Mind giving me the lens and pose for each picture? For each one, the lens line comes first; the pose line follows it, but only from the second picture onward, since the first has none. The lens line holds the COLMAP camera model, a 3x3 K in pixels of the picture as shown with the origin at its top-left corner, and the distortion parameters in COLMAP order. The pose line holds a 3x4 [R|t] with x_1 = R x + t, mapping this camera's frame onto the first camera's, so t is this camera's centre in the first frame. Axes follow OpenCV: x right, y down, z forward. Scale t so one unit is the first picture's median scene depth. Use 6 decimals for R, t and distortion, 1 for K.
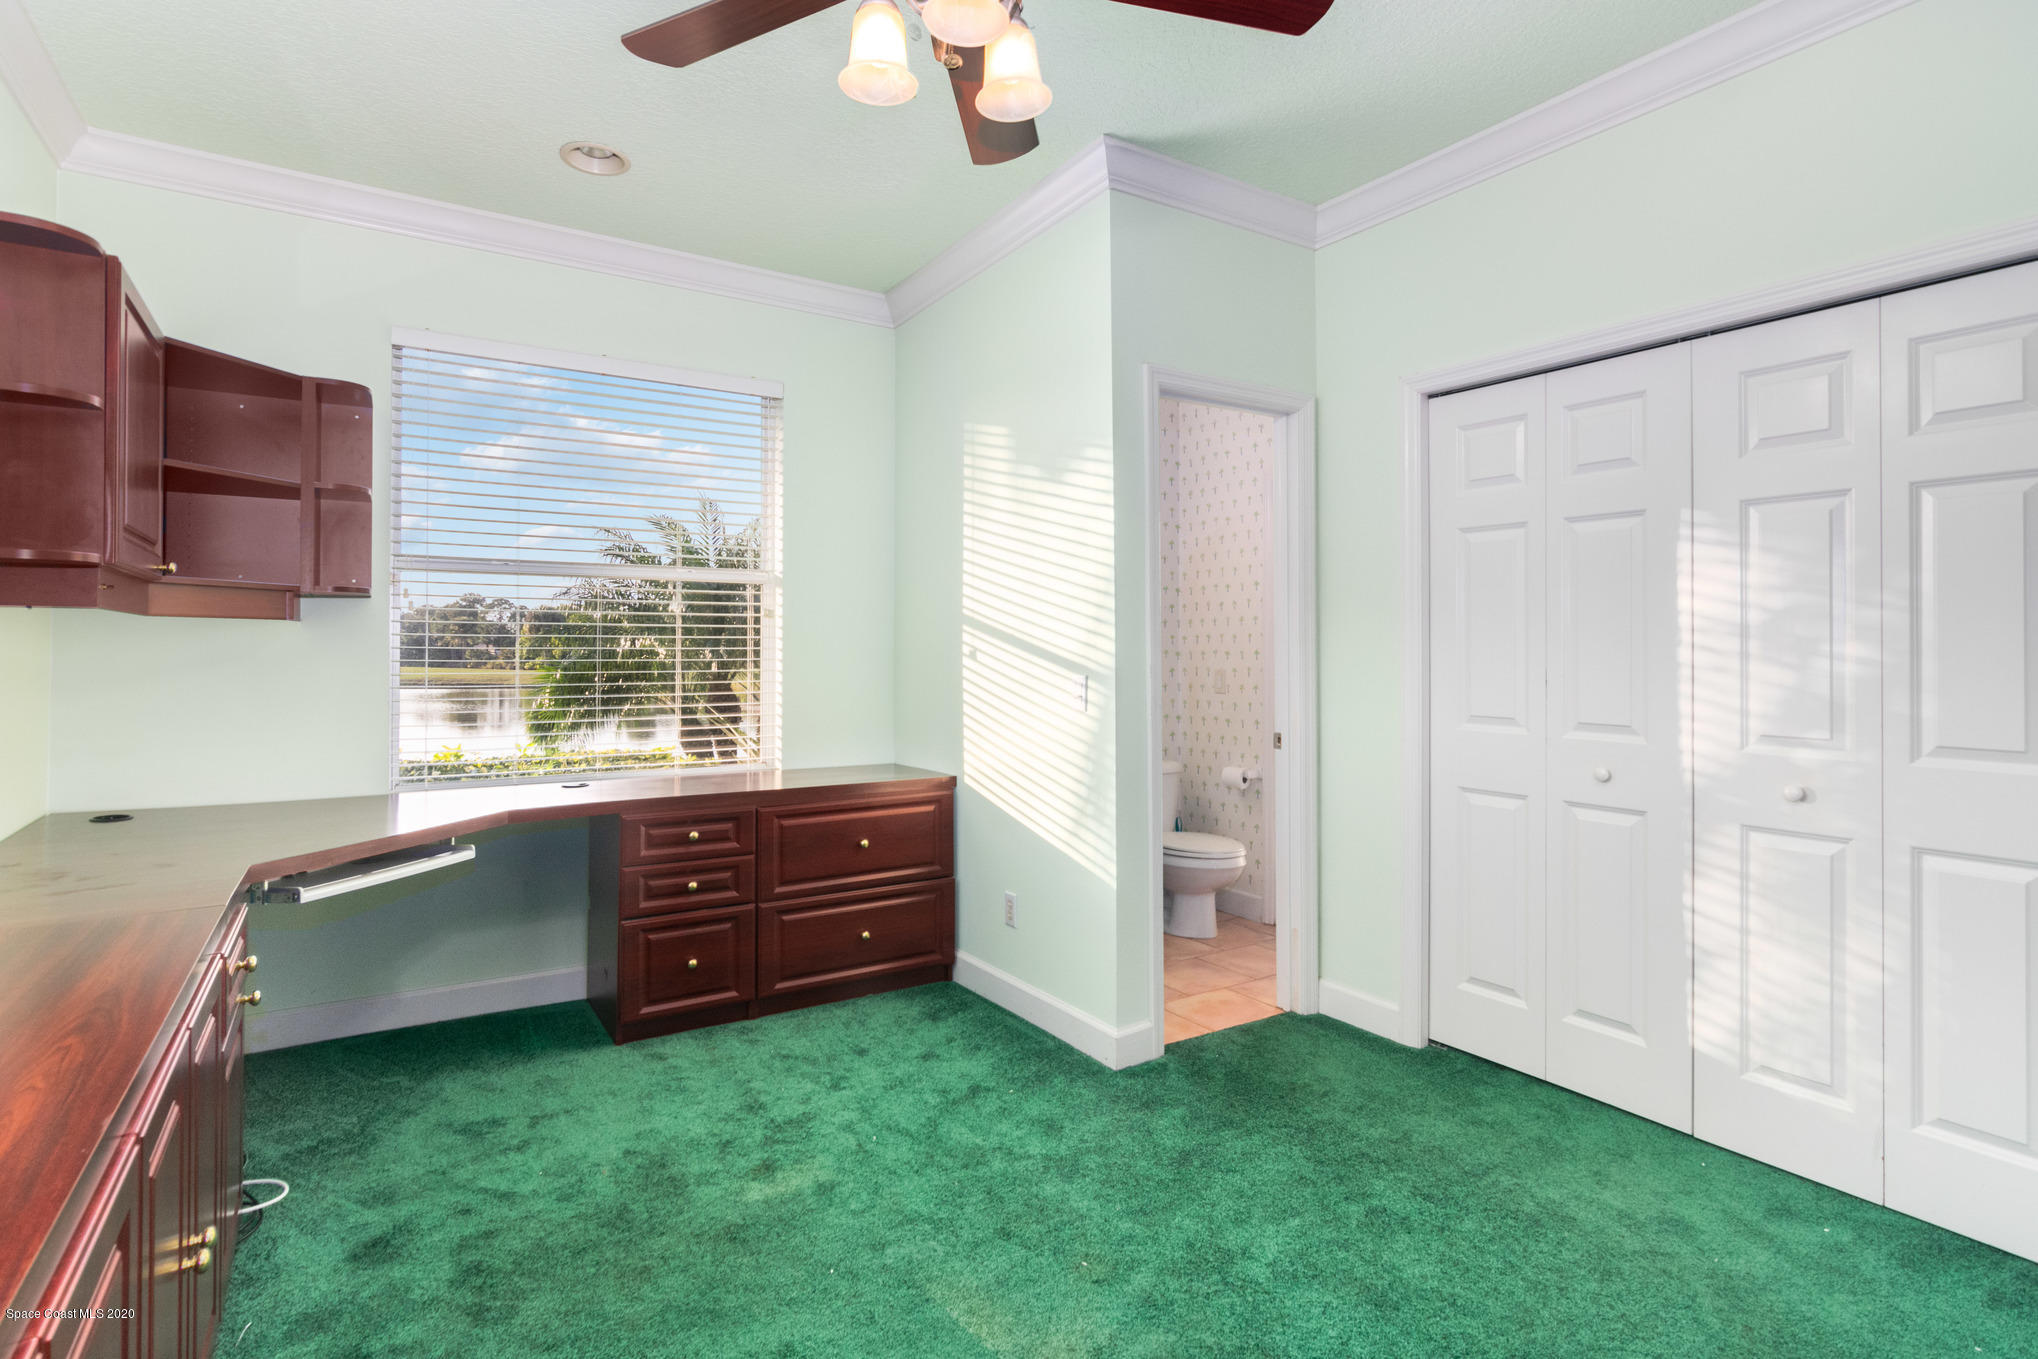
lens RADIAL K [[1022.9, 0, 1020.7], [0, 1022.9, 637.8], [0, 0, 1]] dist [-0.000236, 0.000971]
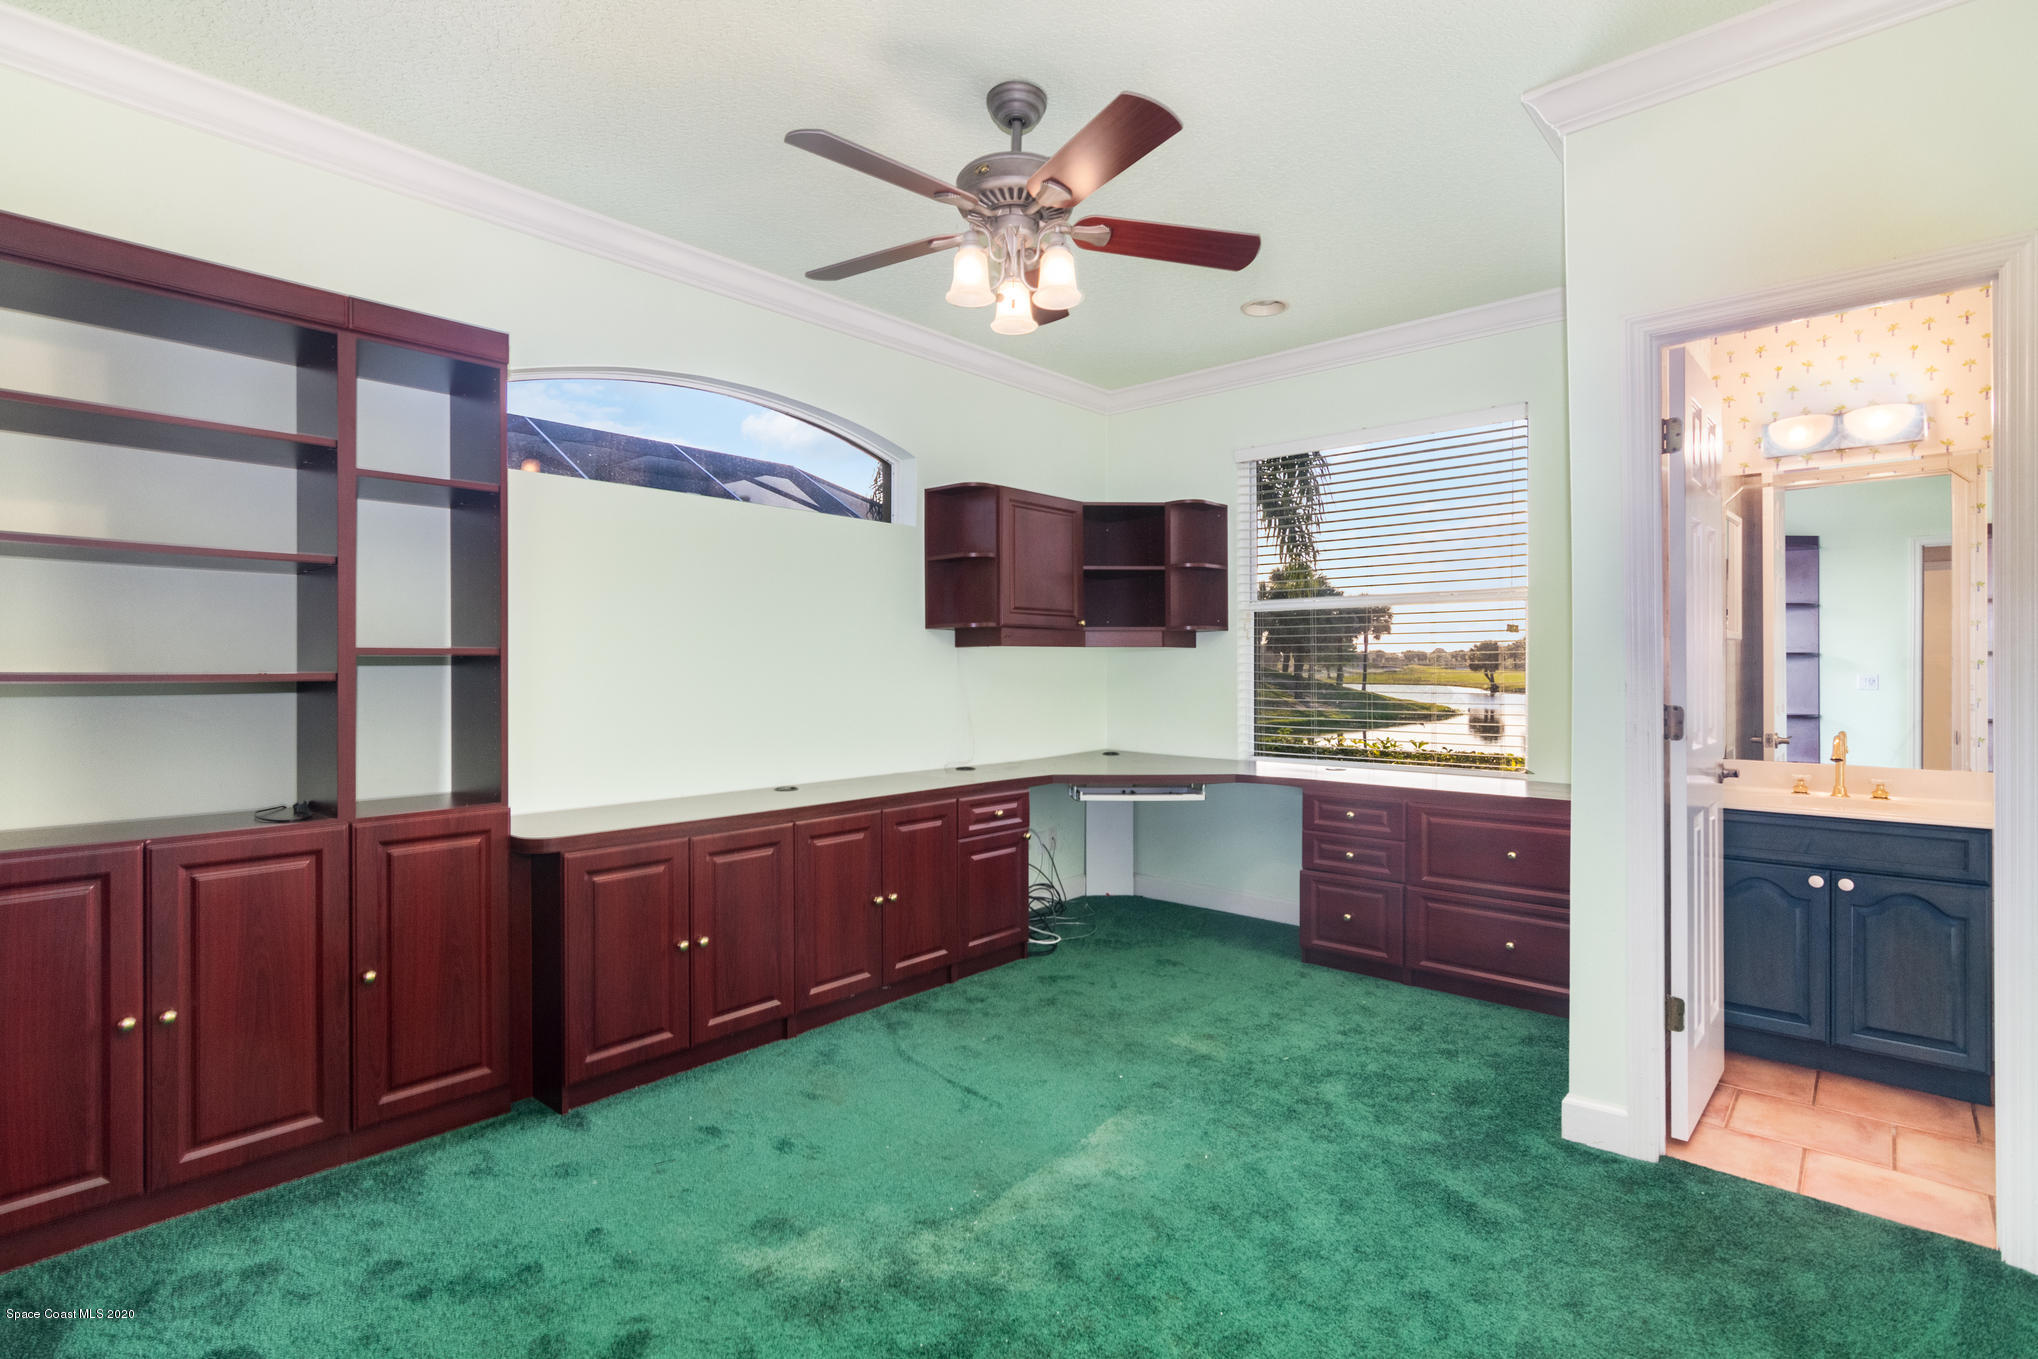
lens RADIAL K [[988.8, 0, 1019.0], [0, 988.8, 679.5], [0, 0, 1]] dist [0.000771, 0.000159]
pose [[0.269879, 0.012461, -0.962814, 0.784661], [0.006502, 0.999870, 0.014763, 0.010924], [0.962872, -0.010245, 0.269763, 0.321931]]
